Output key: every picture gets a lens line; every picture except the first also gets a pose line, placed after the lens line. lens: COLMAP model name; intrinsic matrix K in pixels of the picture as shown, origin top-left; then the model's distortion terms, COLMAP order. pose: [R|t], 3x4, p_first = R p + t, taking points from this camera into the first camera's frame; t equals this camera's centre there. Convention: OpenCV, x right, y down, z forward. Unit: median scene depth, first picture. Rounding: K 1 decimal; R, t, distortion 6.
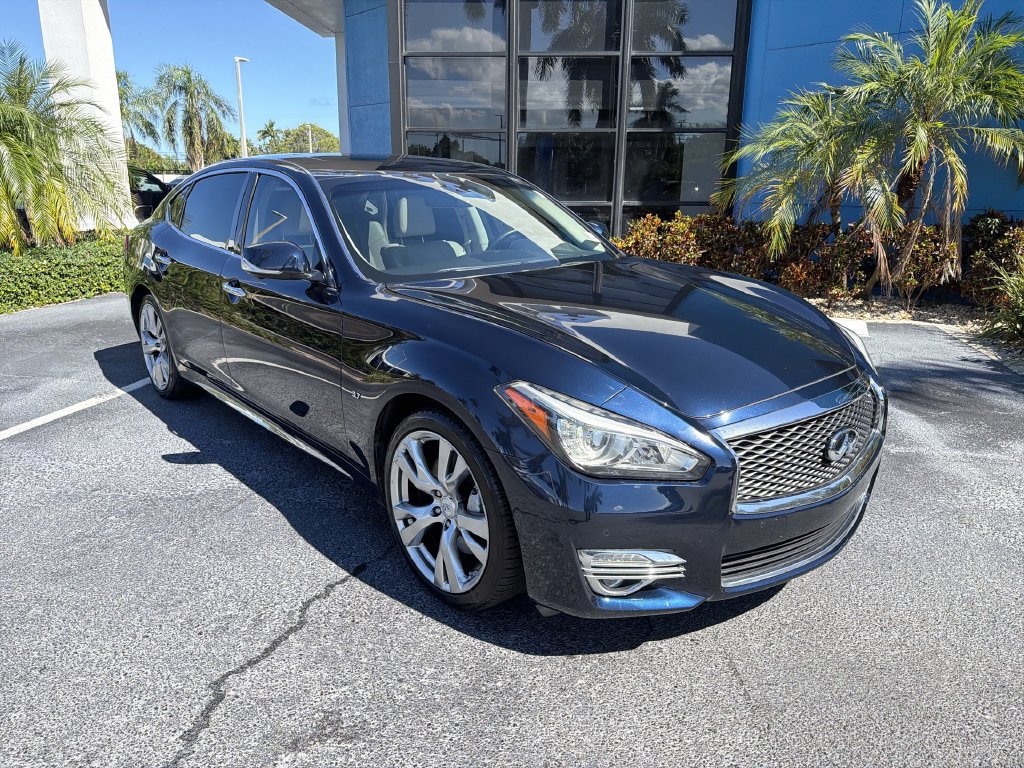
lens RADIAL K [[726.7, 0, 511.8], [0, 726.7, 387.8], [0, 0, 1]] dist [0.054470, -0.078356]
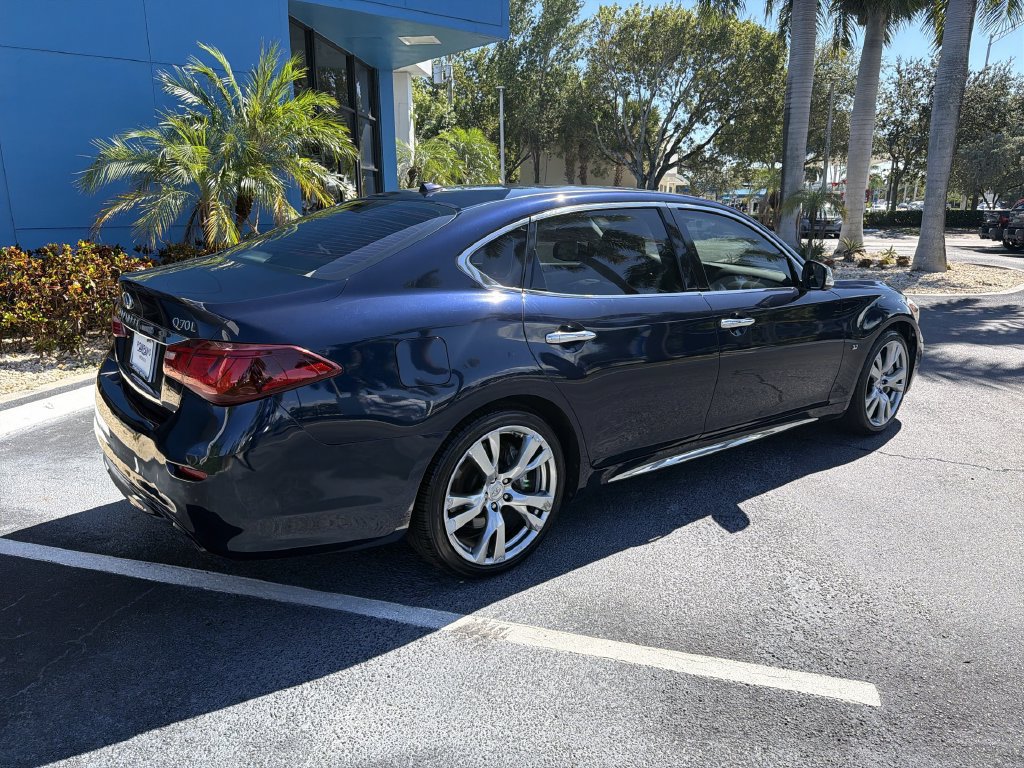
lens RADIAL K [[736.5, 0, 491.7], [0, 736.5, 383.3], [0, 0, 1]] dist [0.044431, -0.069942]
pose [[0.044433, -0.246624, 0.968092, -1.343466], [0.267209, 0.936676, 0.226356, -0.360142], [-0.962614, 0.248625, 0.107520, 1.180136]]
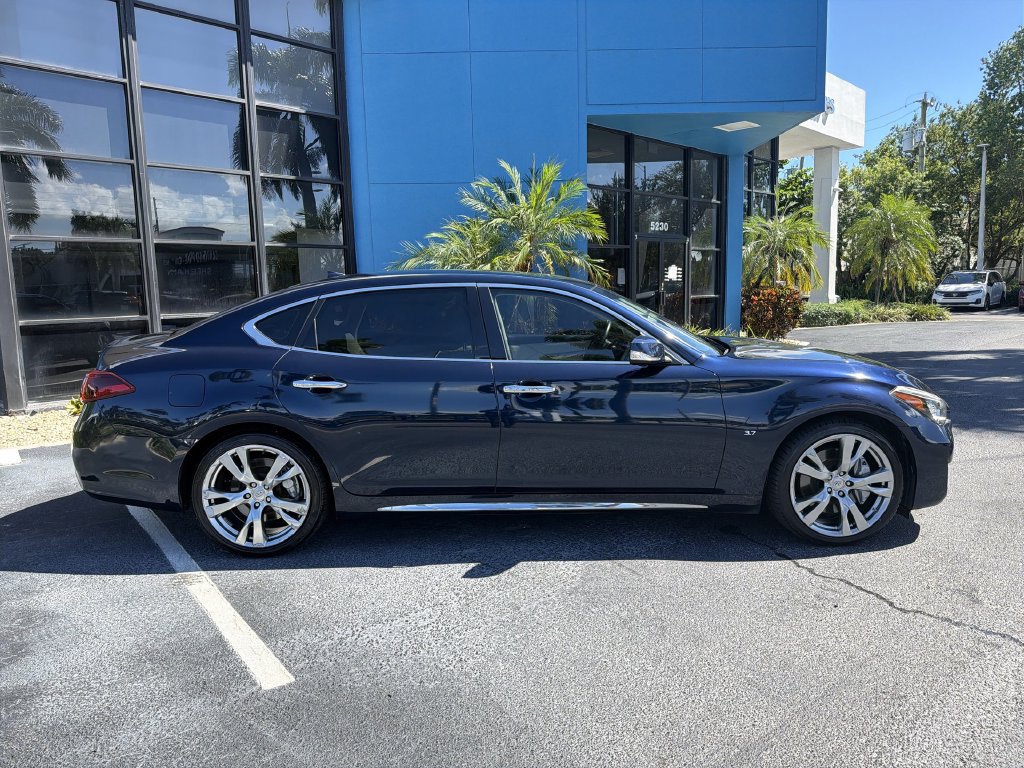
lens RADIAL K [[724.8, 0, 507.8], [0, 724.8, 388.9], [0, 0, 1]] dist [0.050655, -0.070118]
pose [[0.644843, -0.131360, 0.752942, -1.164440], [0.235515, 0.971336, -0.032241, -0.104659], [-0.727125, 0.198120, 0.657296, 0.298050]]
